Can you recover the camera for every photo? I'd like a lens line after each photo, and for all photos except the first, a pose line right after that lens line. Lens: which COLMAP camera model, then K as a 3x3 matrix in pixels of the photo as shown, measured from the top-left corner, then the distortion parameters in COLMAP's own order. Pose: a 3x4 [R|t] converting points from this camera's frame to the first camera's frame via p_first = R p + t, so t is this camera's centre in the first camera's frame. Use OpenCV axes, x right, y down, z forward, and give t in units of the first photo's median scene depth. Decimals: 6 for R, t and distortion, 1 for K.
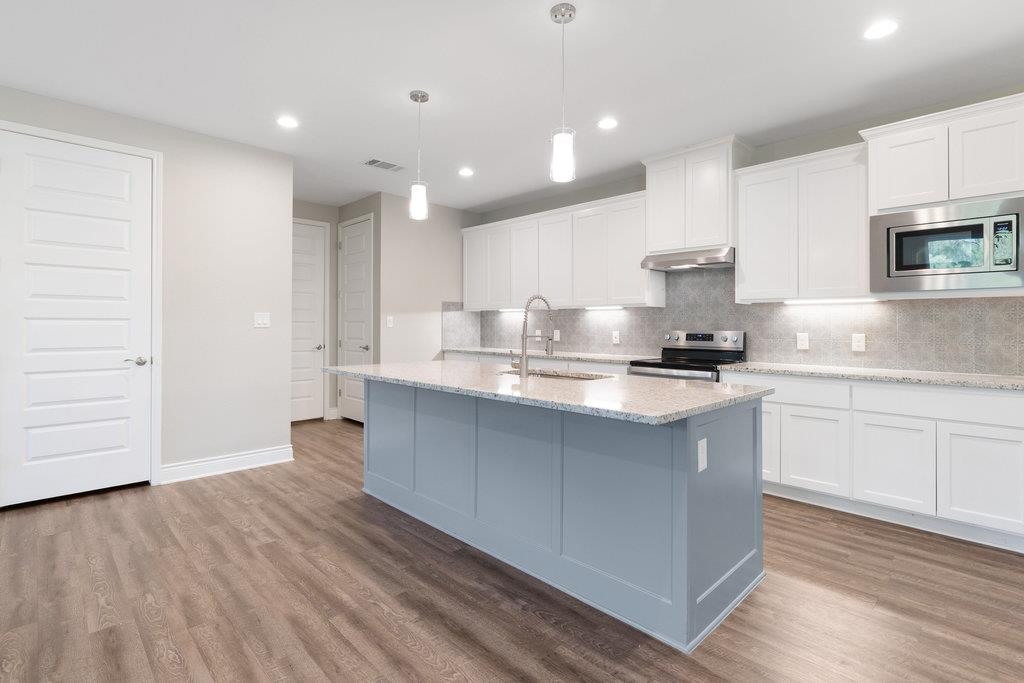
lens RADIAL K [[486.7, 0, 515.5], [0, 486.7, 318.3], [0, 0, 1]] dist [-0.010630, 0.002502]
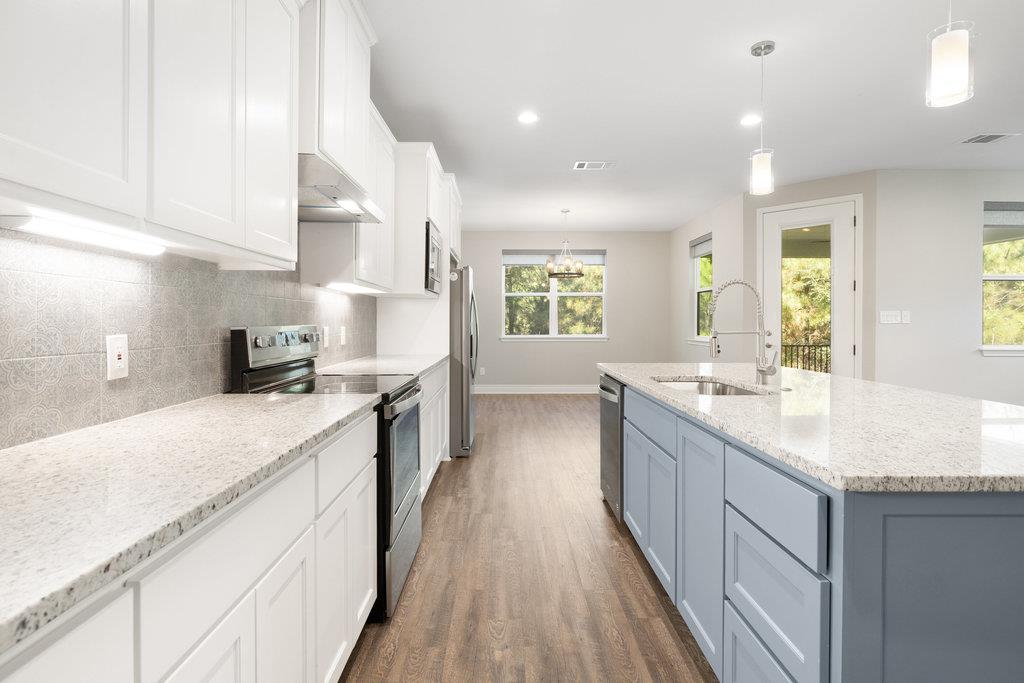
lens RADIAL K [[520.2, 0, 512.2], [0, 520.2, 324.3], [0, 0, 1]] dist [-0.005347, 0.003793]
pose [[-0.717686, -0.010228, 0.696292, -0.237205], [-0.016928, 0.999853, -0.002761, 0.025855], [-0.696161, -0.013768, -0.717753, 1.548962]]
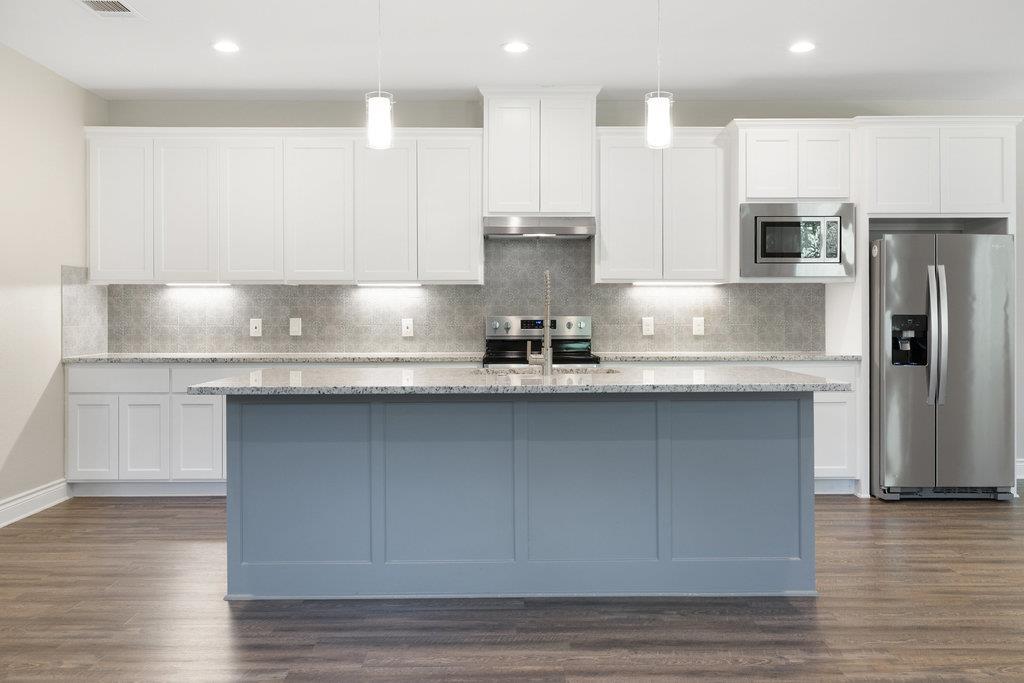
lens RADIAL K [[872.0, 0, 510.3], [0, 872.0, 295.0], [0, 0, 1]] dist [-0.000422, 0.008484]
pose [[0.700564, 0.007431, 0.713551, -0.844835], [-0.005033, 0.999972, -0.005472, -0.001120], [-0.713572, 0.000242, 0.700582, 0.040097]]
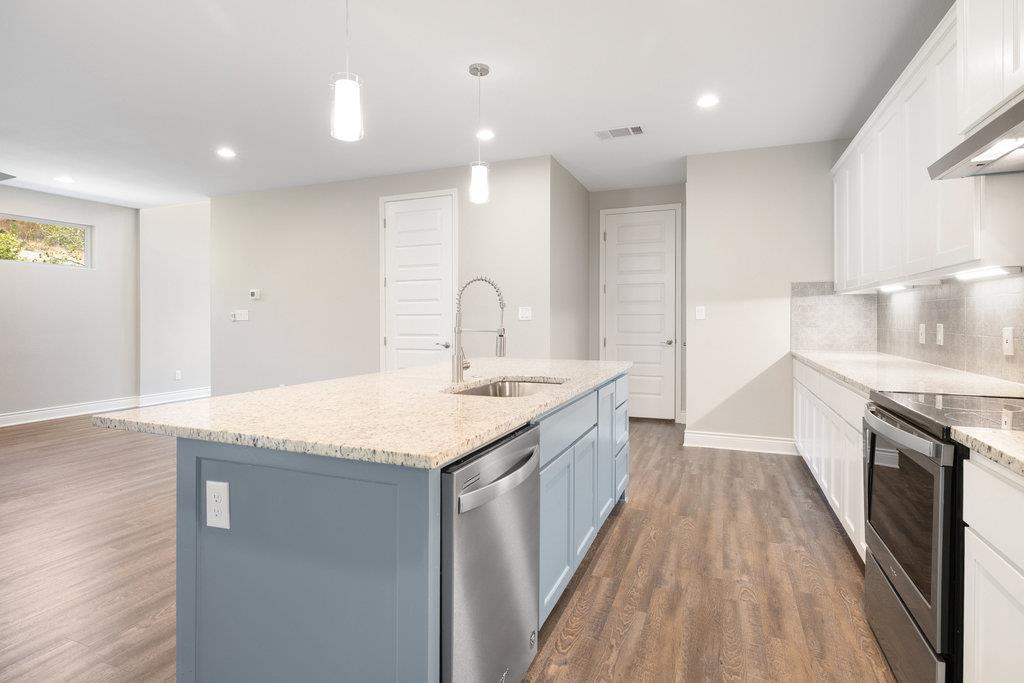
lens RADIAL K [[520.2, 0, 512.2], [0, 520.2, 319.1], [0, 0, 1]] dist [-0.005347, 0.003793]
pose [[0.395058, -0.008127, -0.918620, 0.667165], [0.016089, 0.999869, -0.001927, 0.021661], [0.918515, -0.014018, 0.395137, 0.608661]]
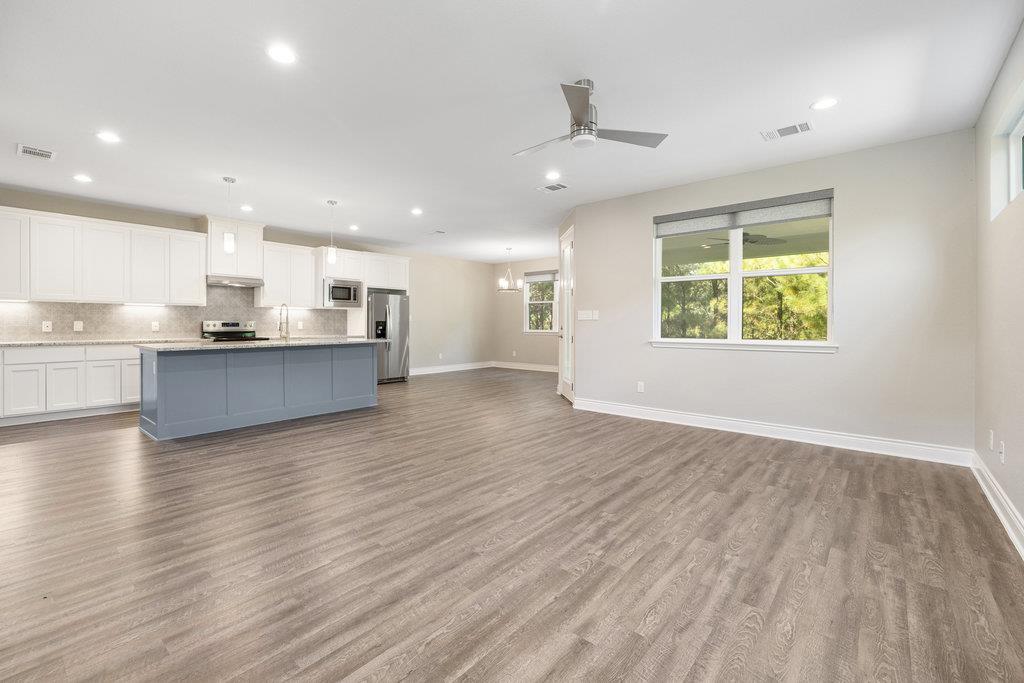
lens RADIAL K [[438.7, 0, 504.0], [0, 438.7, 319.9], [0, 0, 1]] dist [0.004395, -0.001074]
pose [[-0.073578, -0.001952, 0.997288, -1.651556], [-0.018968, 0.999820, 0.000558, 0.002207], [-0.997109, -0.018876, -0.073602, 0.140083]]
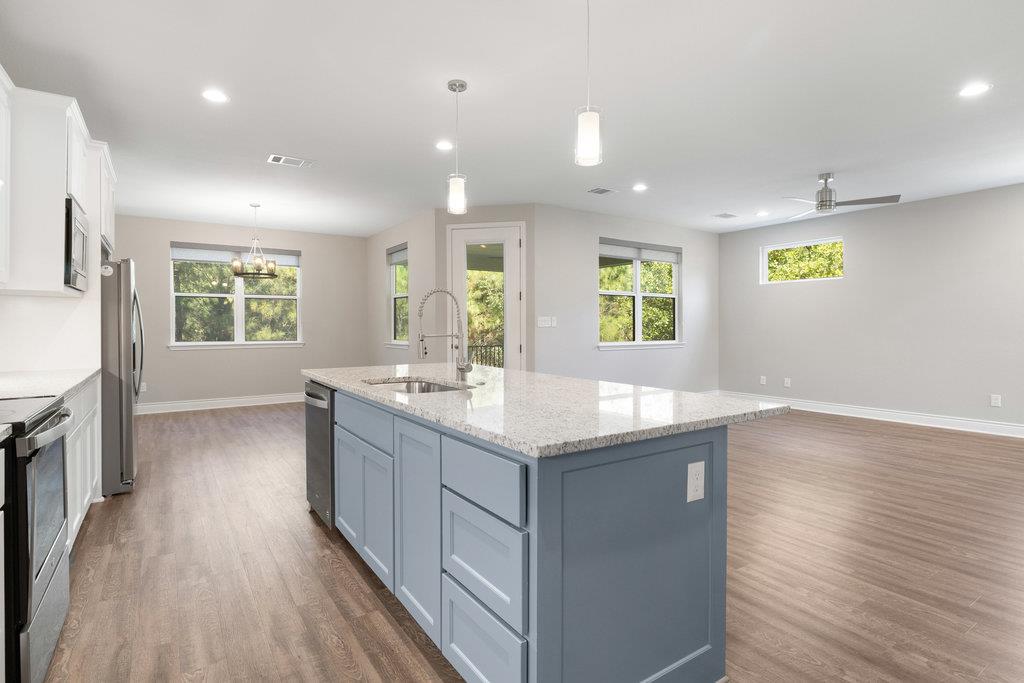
lens RADIAL K [[520.2, 0, 510.0], [0, 520.2, 325.4], [0, 0, 1]] dist [-0.005347, 0.003793]
pose [[-0.981163, -0.003501, 0.193152, -0.220486], [-0.006660, 0.999854, -0.015708, 0.026042], [-0.193069, -0.016699, -0.981043, 1.582377]]
